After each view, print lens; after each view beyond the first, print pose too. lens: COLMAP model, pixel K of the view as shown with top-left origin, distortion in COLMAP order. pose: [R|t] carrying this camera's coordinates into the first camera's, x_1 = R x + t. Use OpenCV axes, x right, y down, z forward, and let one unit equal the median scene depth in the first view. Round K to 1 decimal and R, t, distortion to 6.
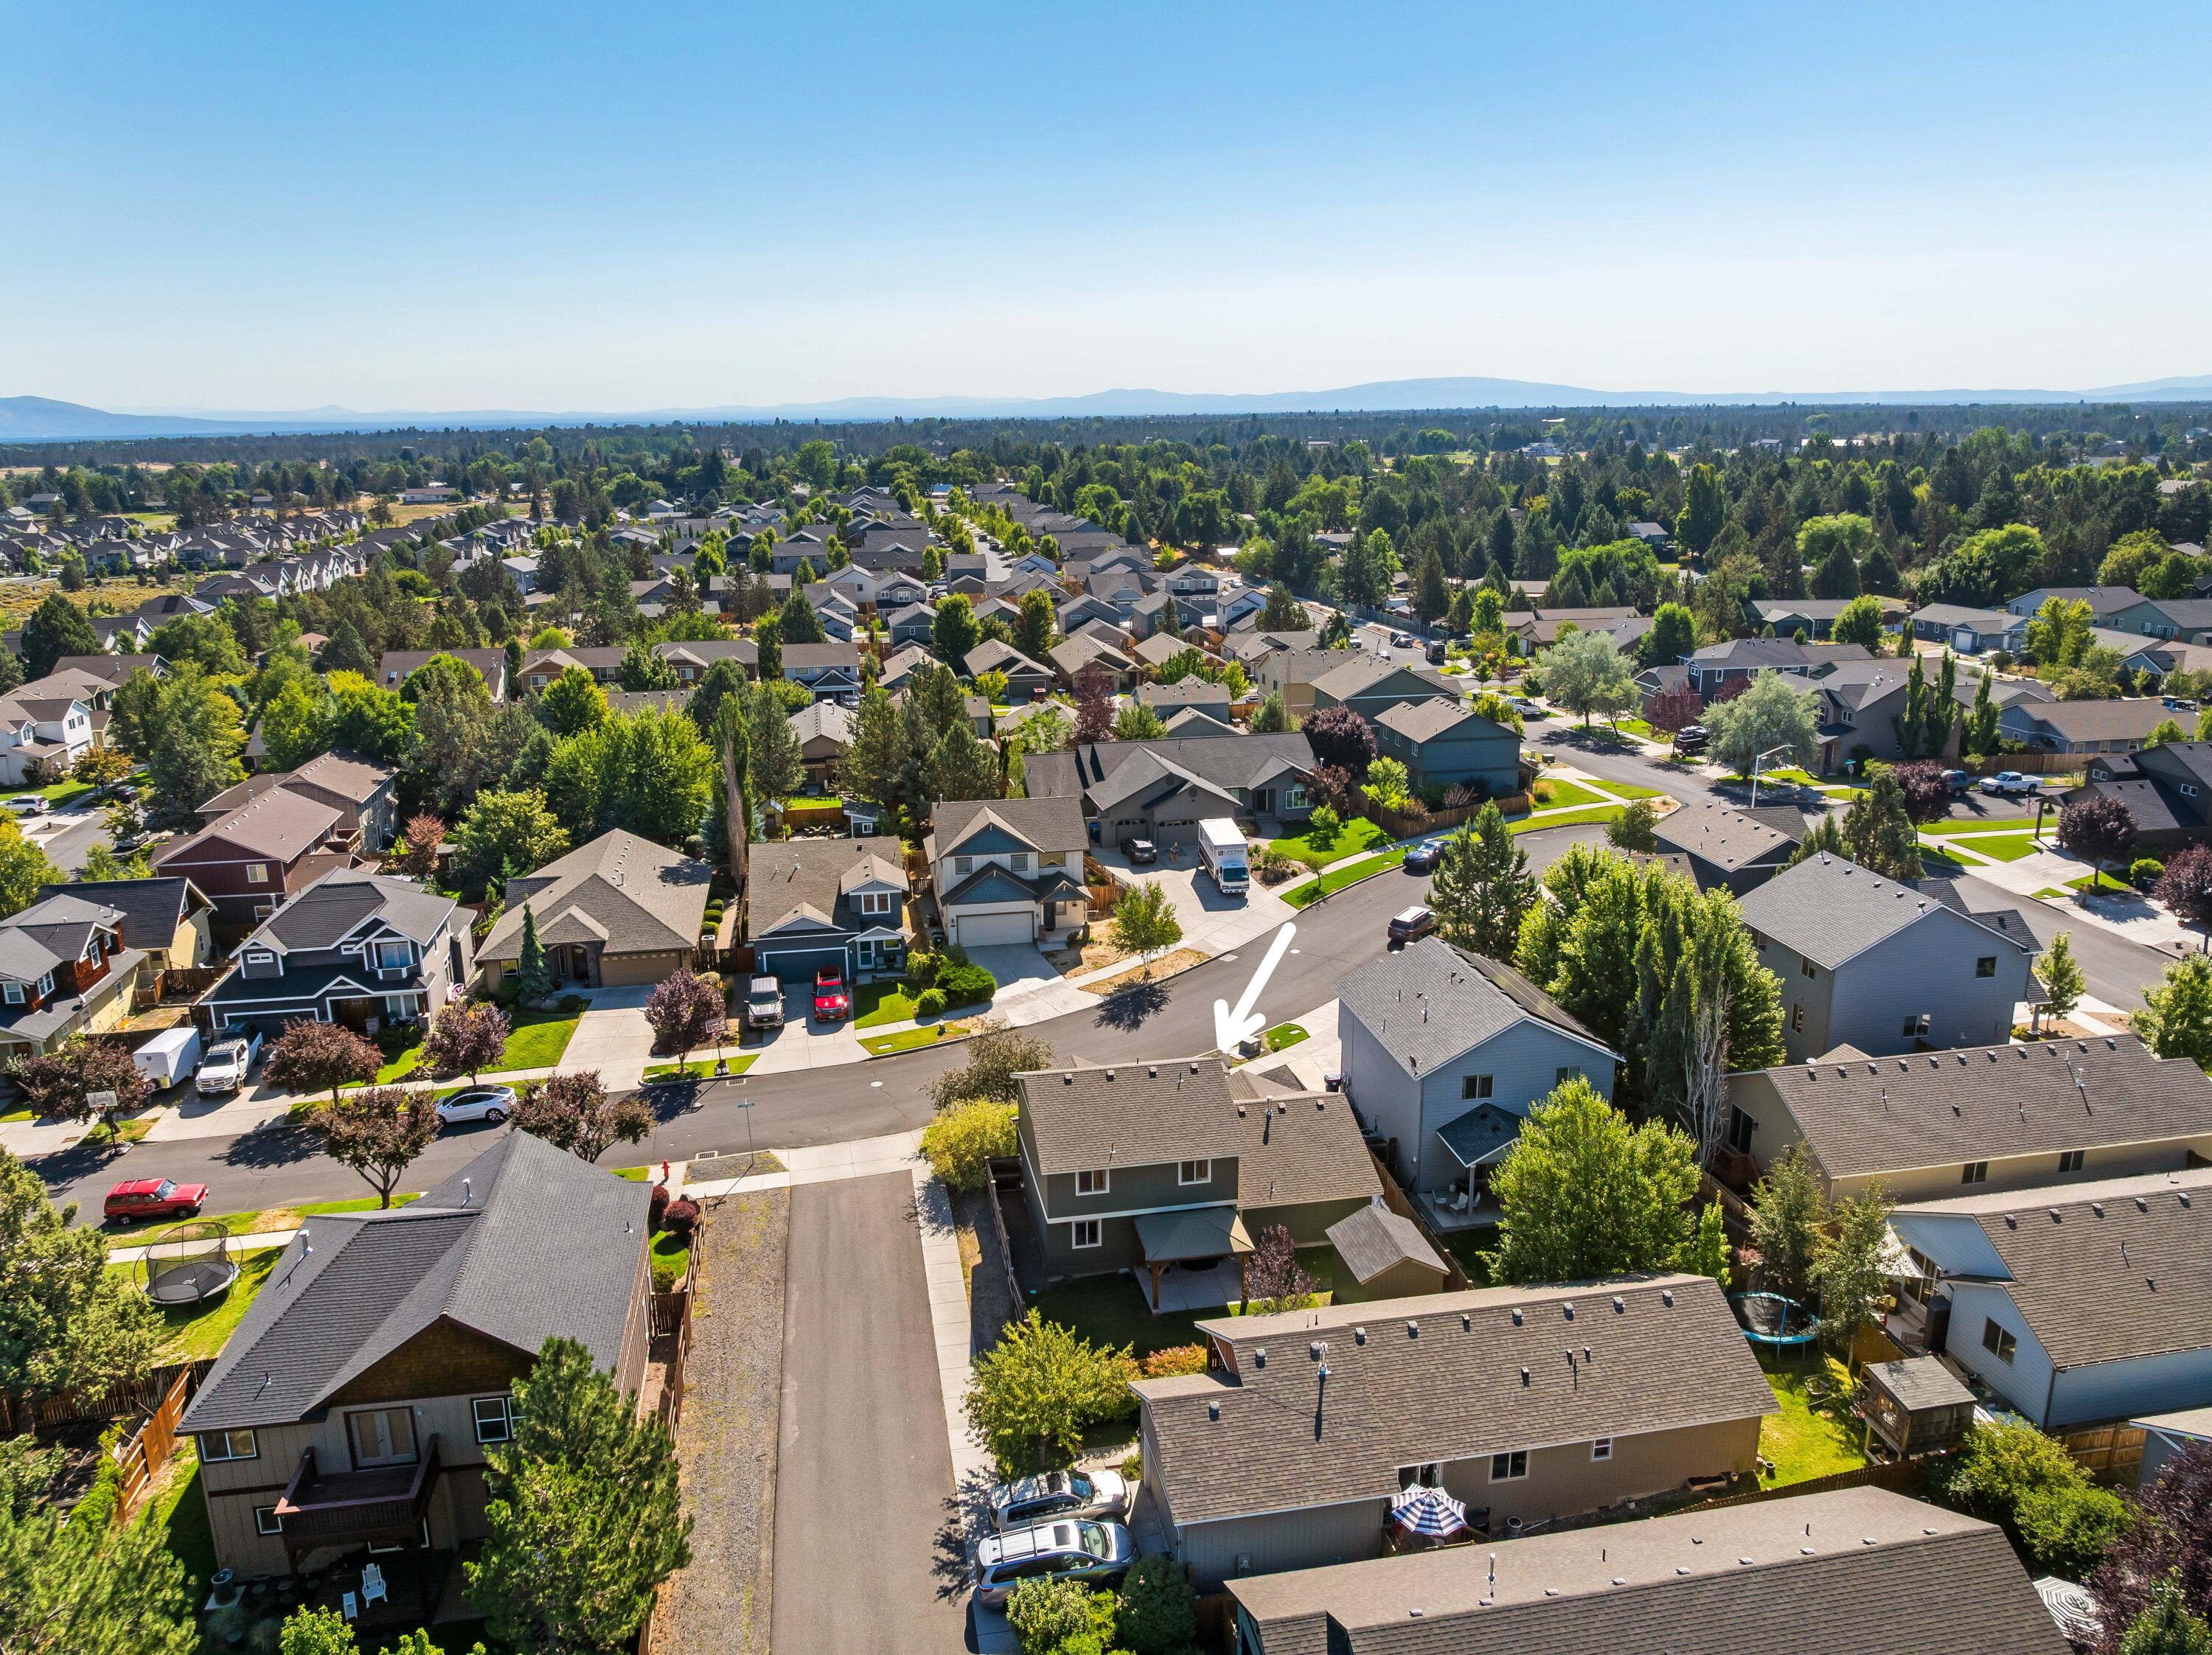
lens RADIAL K [[1545.5, 0, 1106.0], [0, 1545.5, 827.5], [0, 0, 1]] dist [-0.031686, 0.003260]
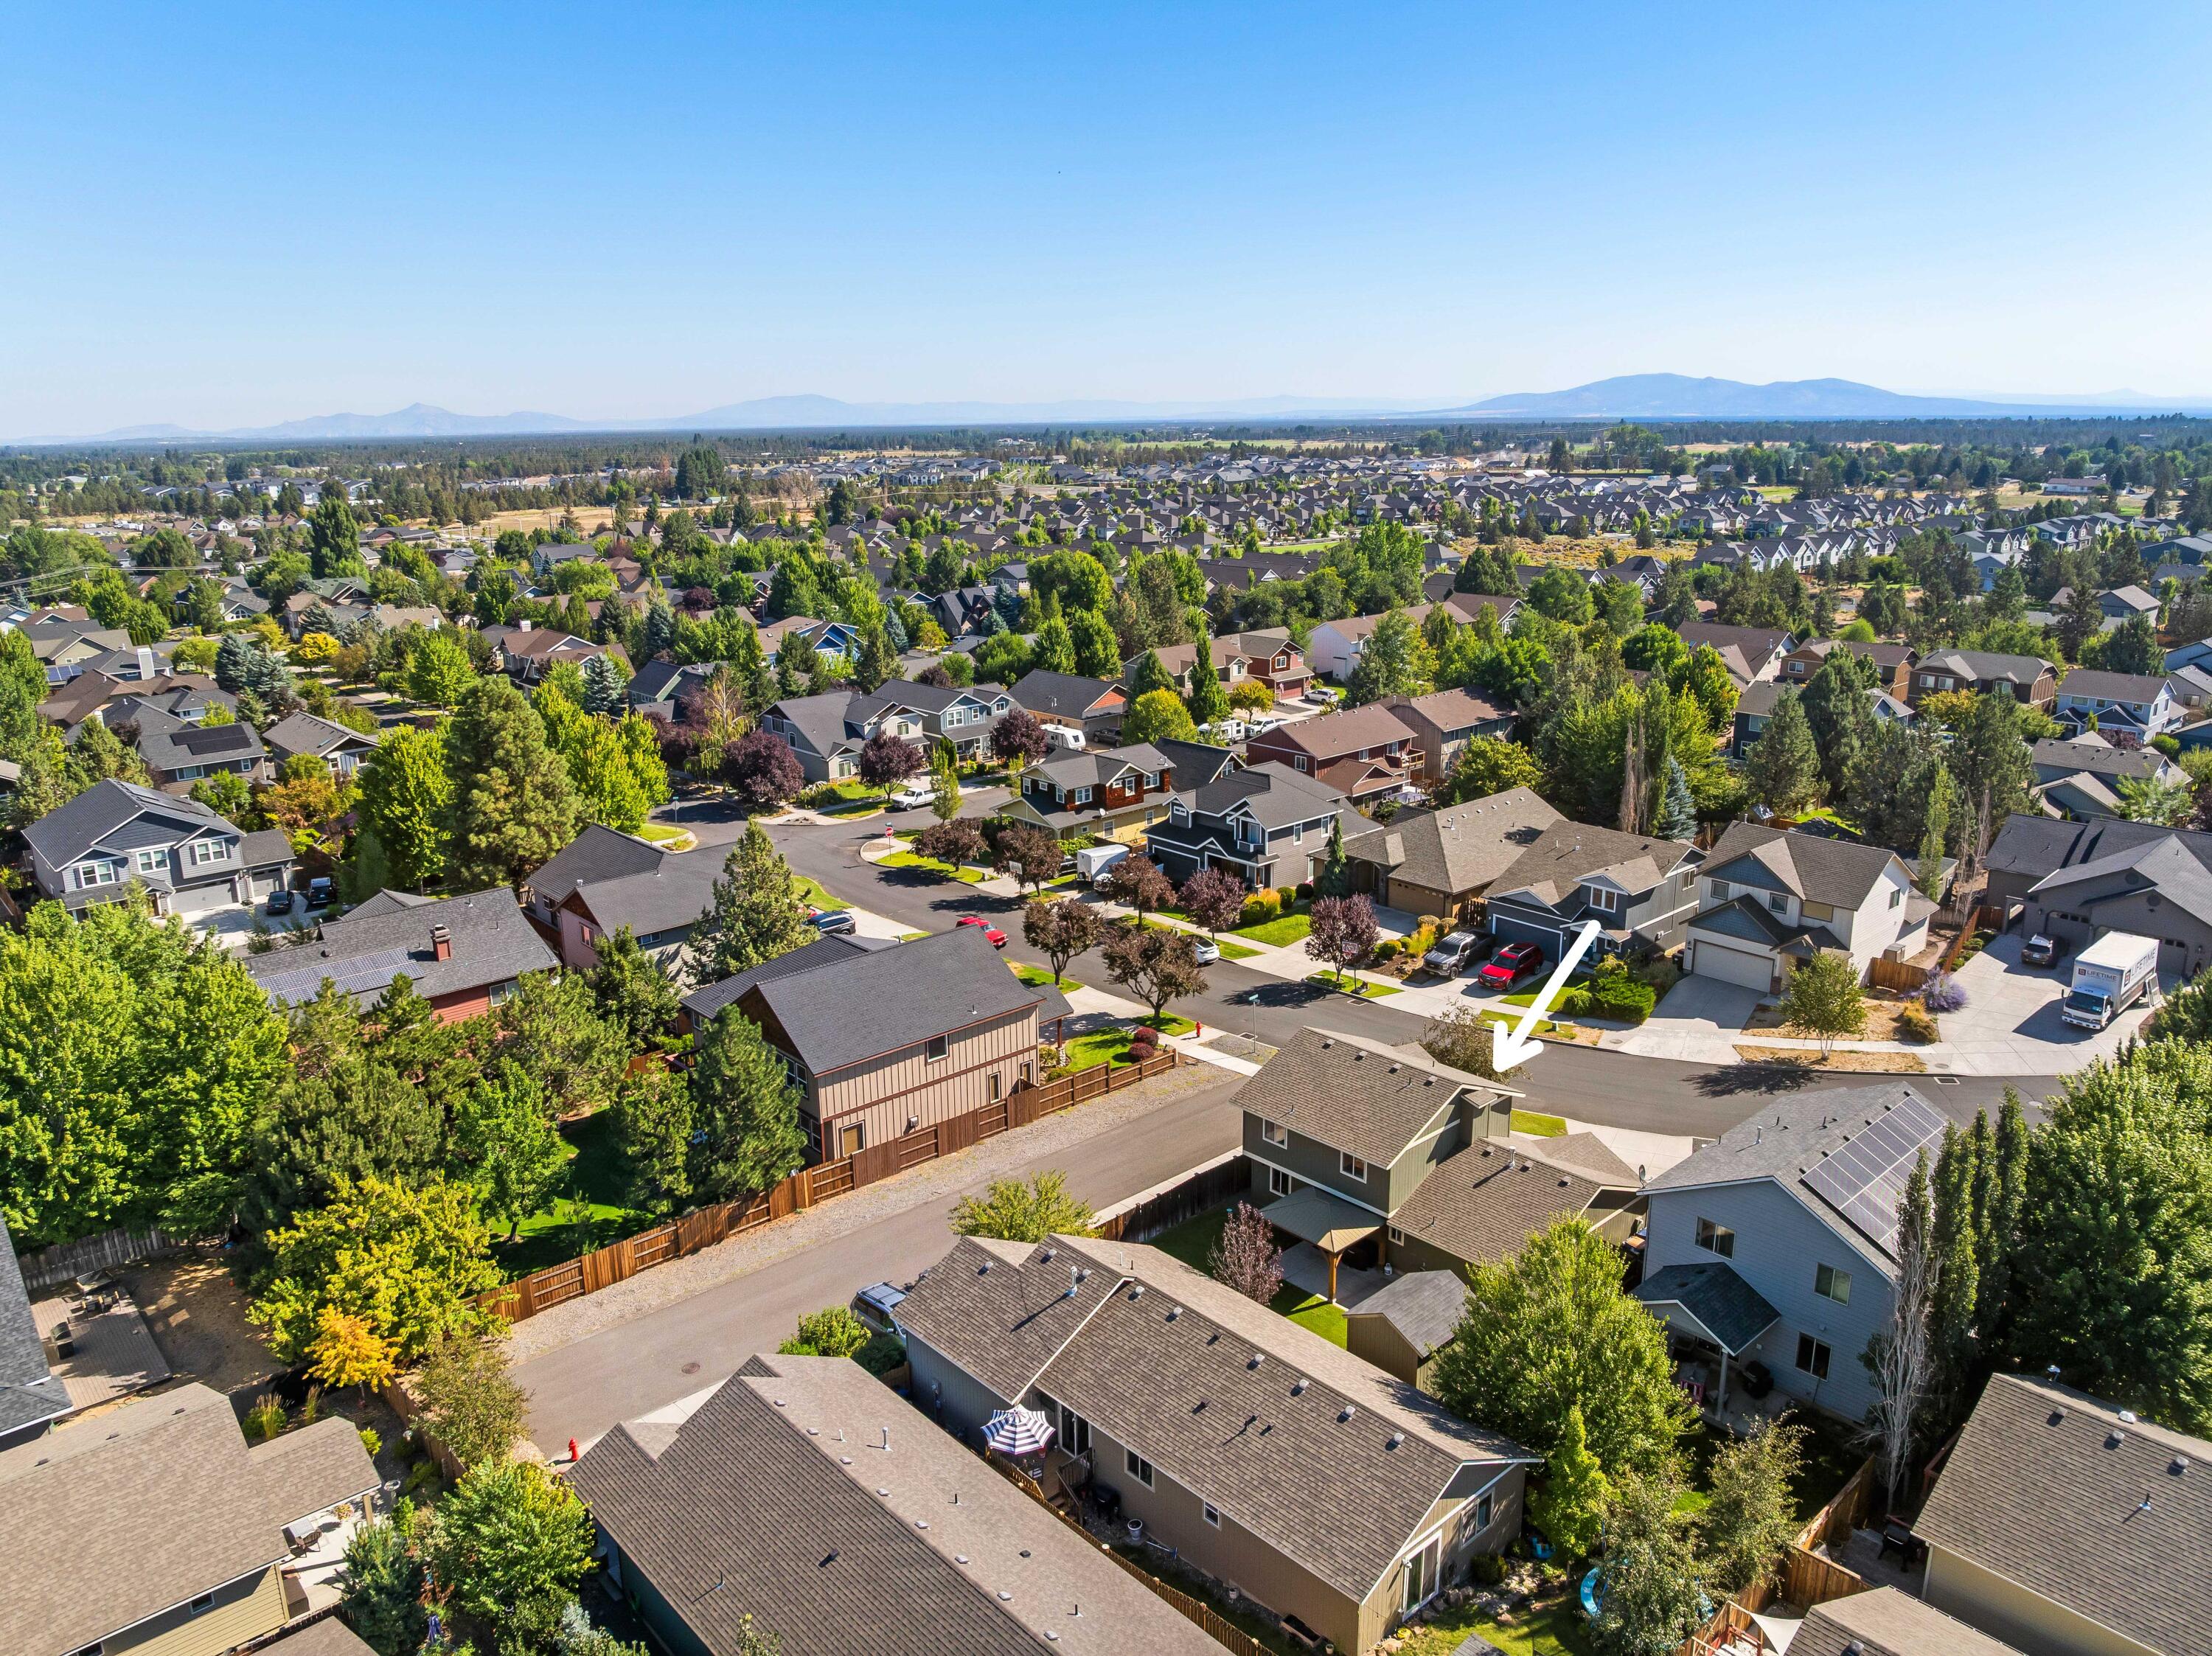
lens RADIAL K [[1564.8, 0, 1134.6], [0, 1564.8, 824.6], [0, 0, 1]] dist [-0.031031, -0.001464]
pose [[0.538711, 0.220090, -0.813235, 0.486347], [-0.215287, 0.969189, 0.119684, -0.051297], [0.814519, 0.110604, 0.569495, 0.187367]]
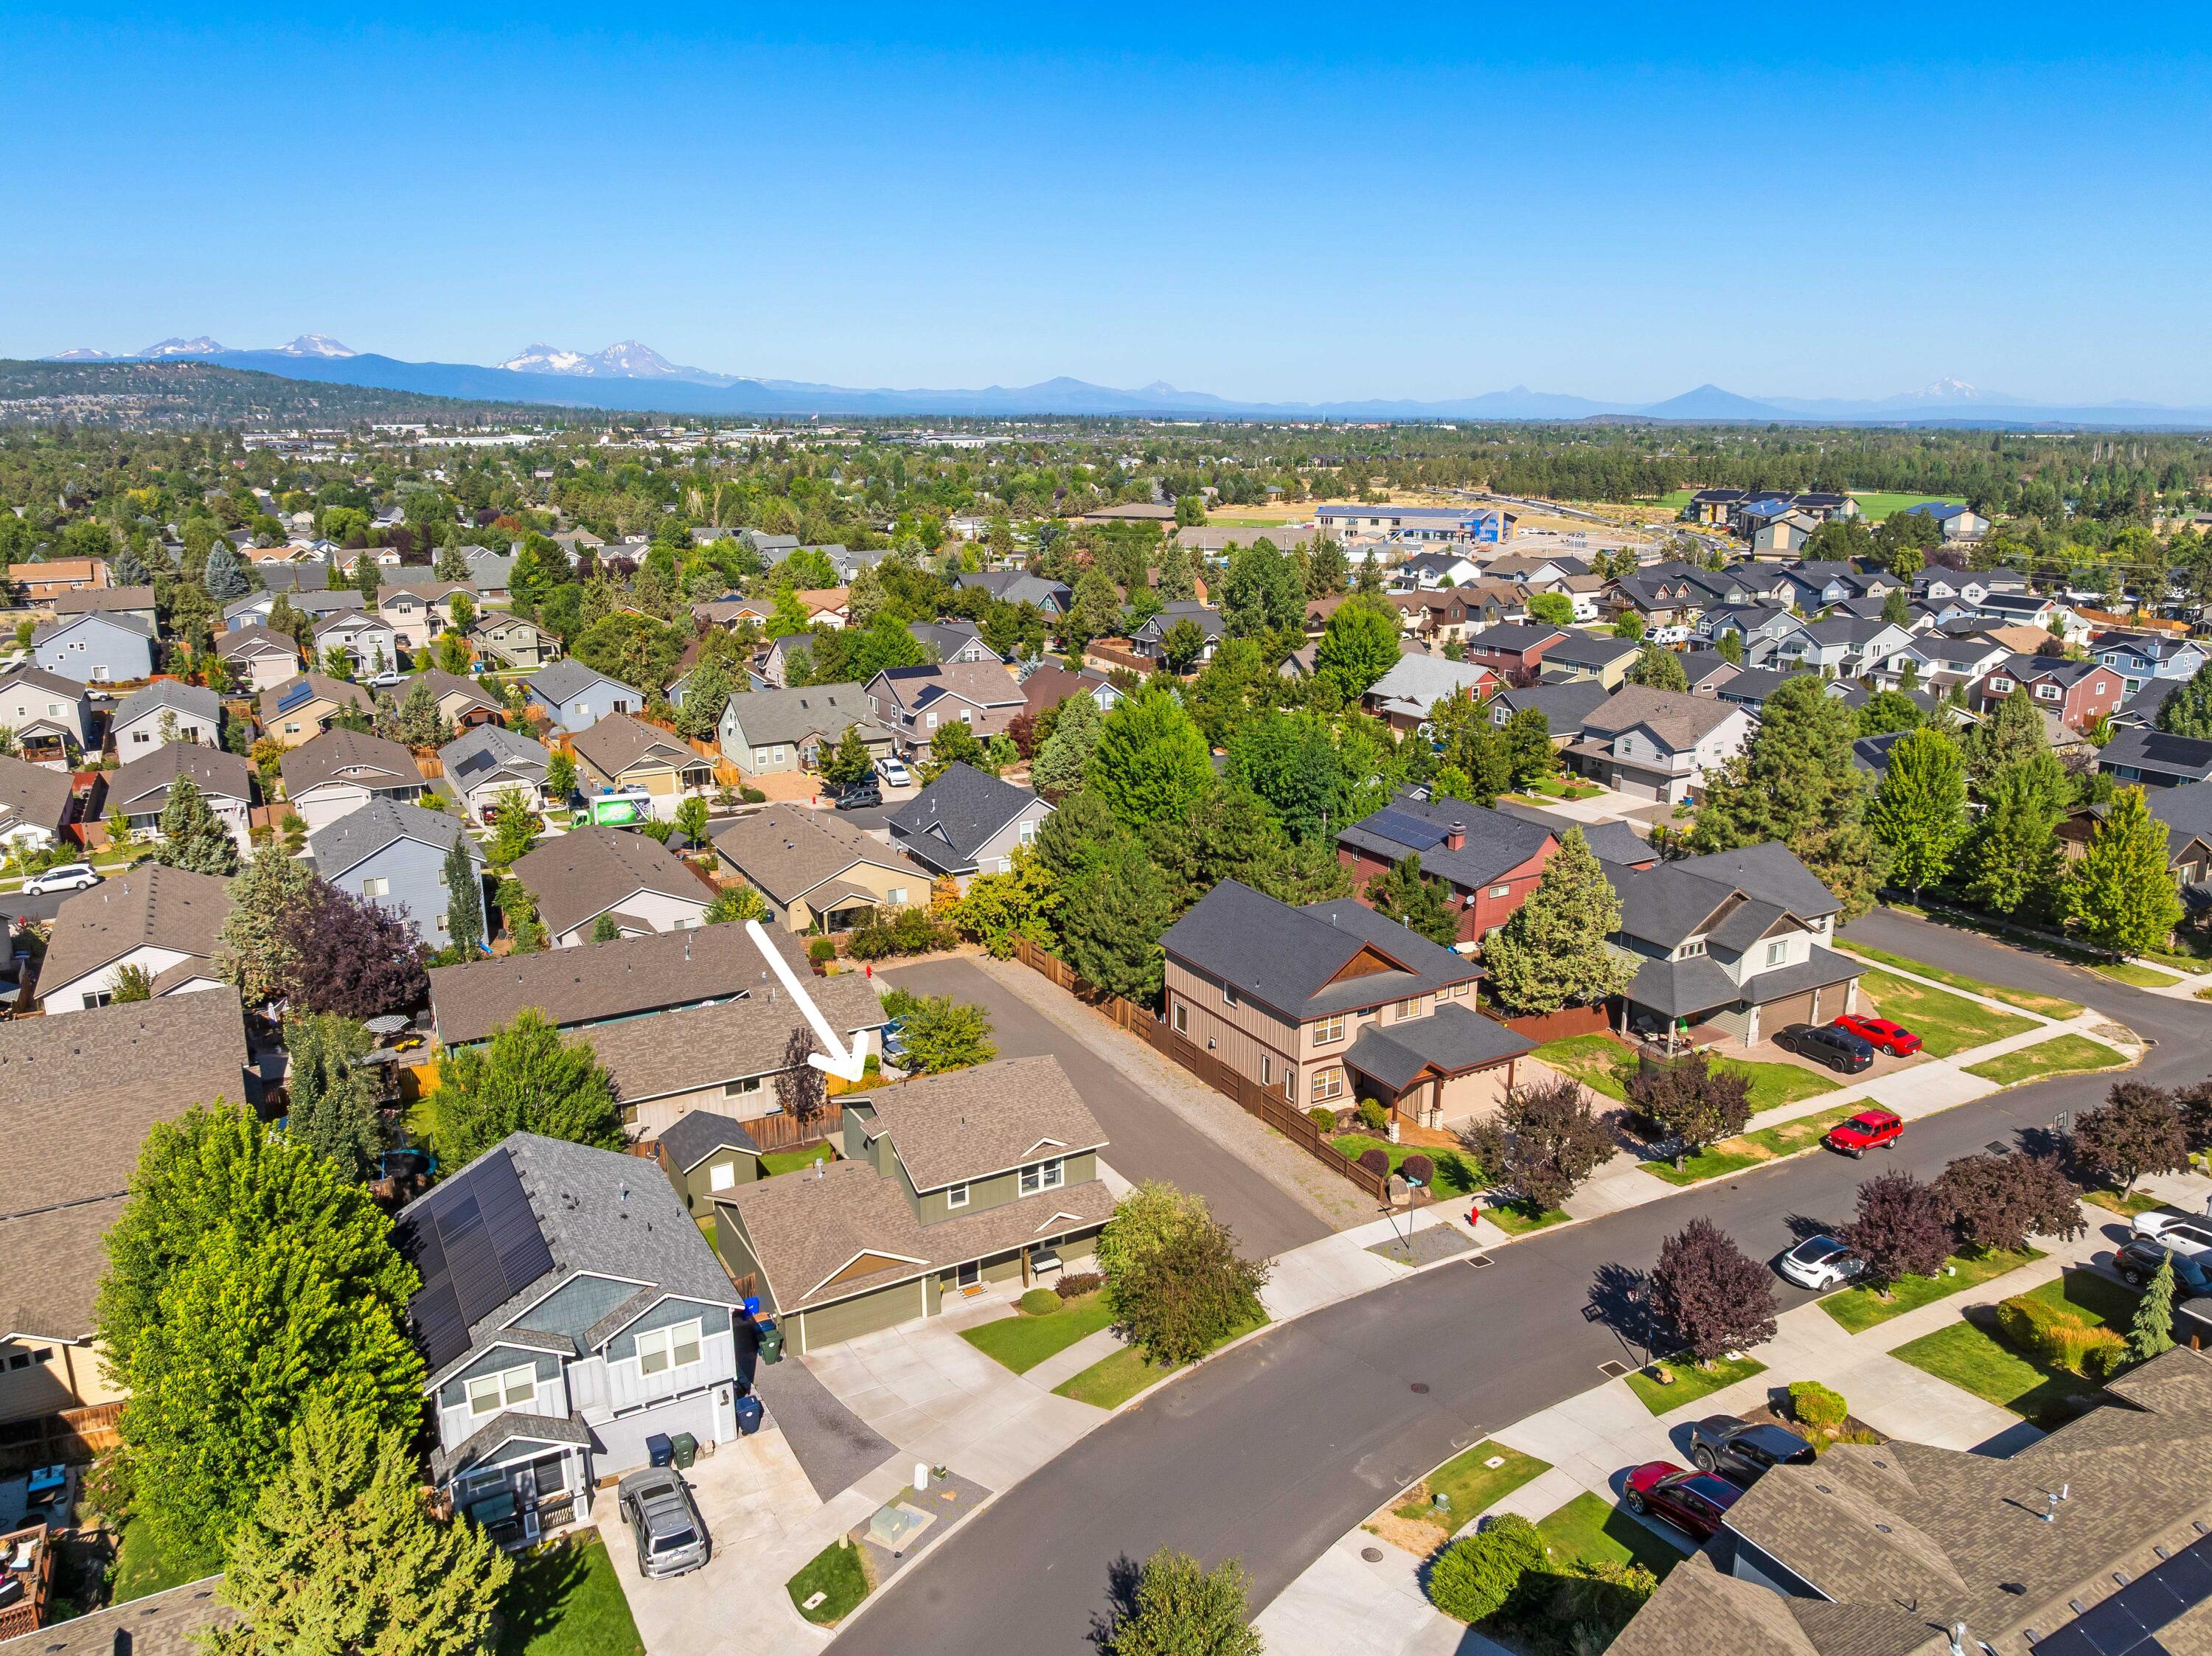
lens RADIAL K [[1574.2, 0, 1106.0], [0, 1574.2, 828.0], [0, 0, 1]] dist [-0.034728, 0.003820]
pose [[-0.946590, 0.096093, -0.307789, 0.148365], [-0.069635, 0.871110, 0.486126, -0.324727], [0.314831, 0.481595, -0.817892, 1.204623]]
